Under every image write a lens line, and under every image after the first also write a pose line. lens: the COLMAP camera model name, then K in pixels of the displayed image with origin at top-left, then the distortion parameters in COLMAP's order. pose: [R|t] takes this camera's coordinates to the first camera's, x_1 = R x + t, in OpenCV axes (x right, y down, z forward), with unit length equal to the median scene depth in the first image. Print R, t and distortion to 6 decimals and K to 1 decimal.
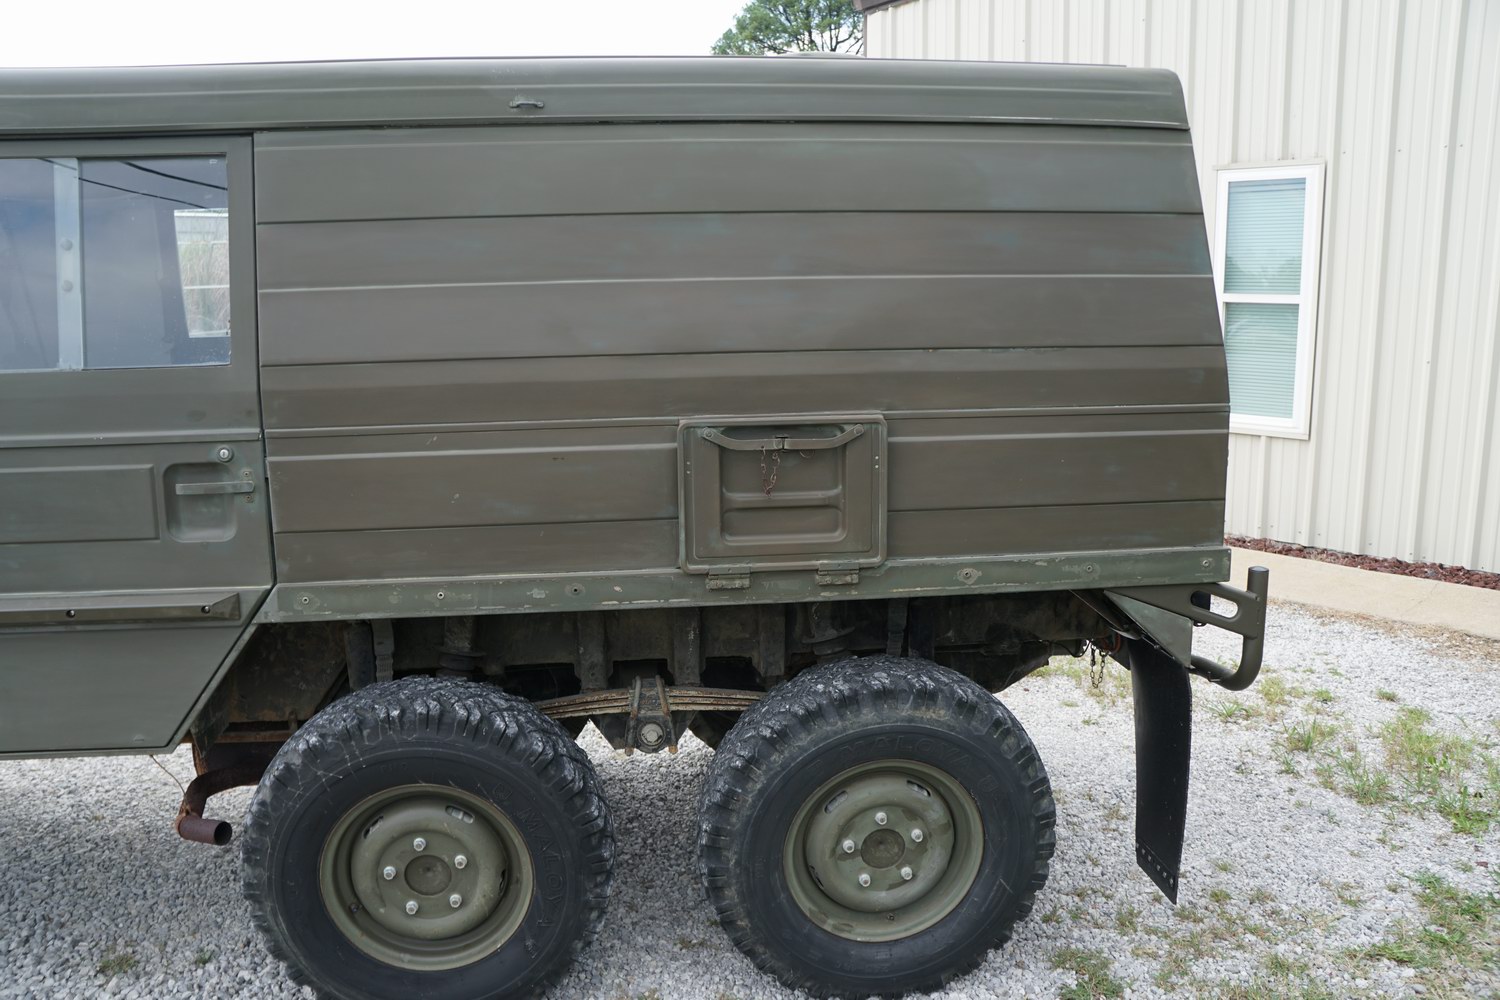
lens RADIAL K [[1255.8, 0, 702.1], [0, 1255.8, 494.5], [0, 0, 1]] dist [-0.167099, 0.144111]
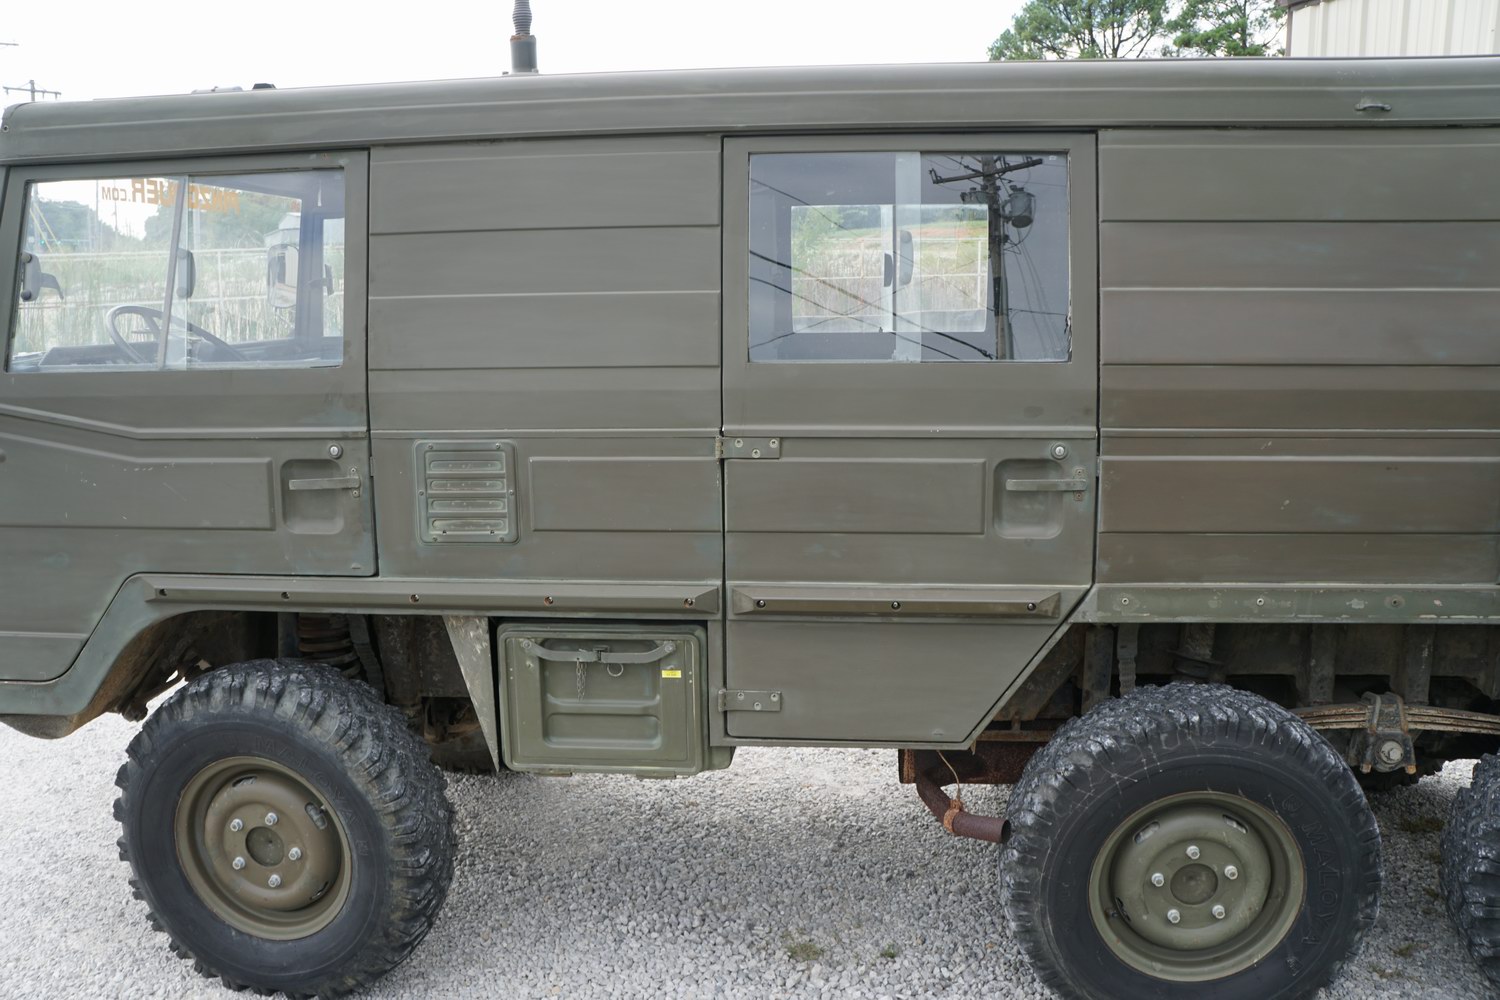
lens RADIAL K [[1255.8, 0, 745.7], [0, 1255.8, 488.8], [0, 0, 1]] dist [-0.167099, 0.144111]
pose [[0.979534, 0.036567, -0.197930, -0.414077], [-0.038408, 0.999247, -0.005468, 0.012004], [0.197581, 0.012959, 0.980201, -0.034625]]
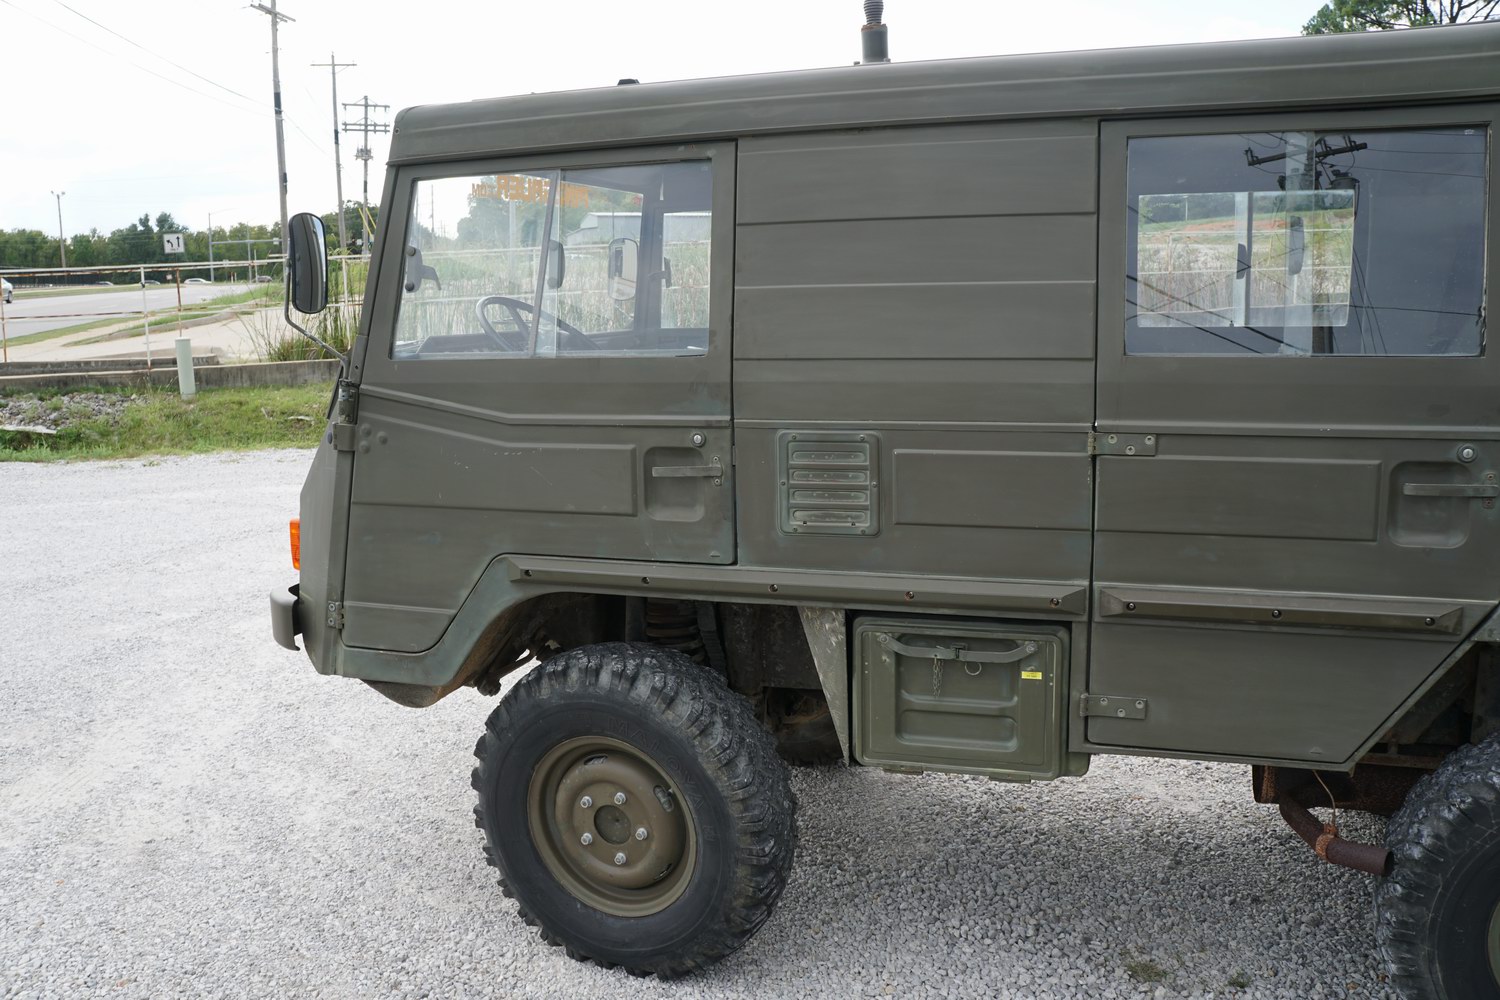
lens RADIAL K [[1255.8, 0, 730.9], [0, 1255.8, 488.0], [0, 0, 1]] dist [-0.167099, 0.144111]
pose [[0.905231, 0.060227, -0.420629, -0.480056], [-0.062426, 0.998013, 0.008554, 0.017987], [0.420309, 0.018515, 0.907192, -0.039094]]
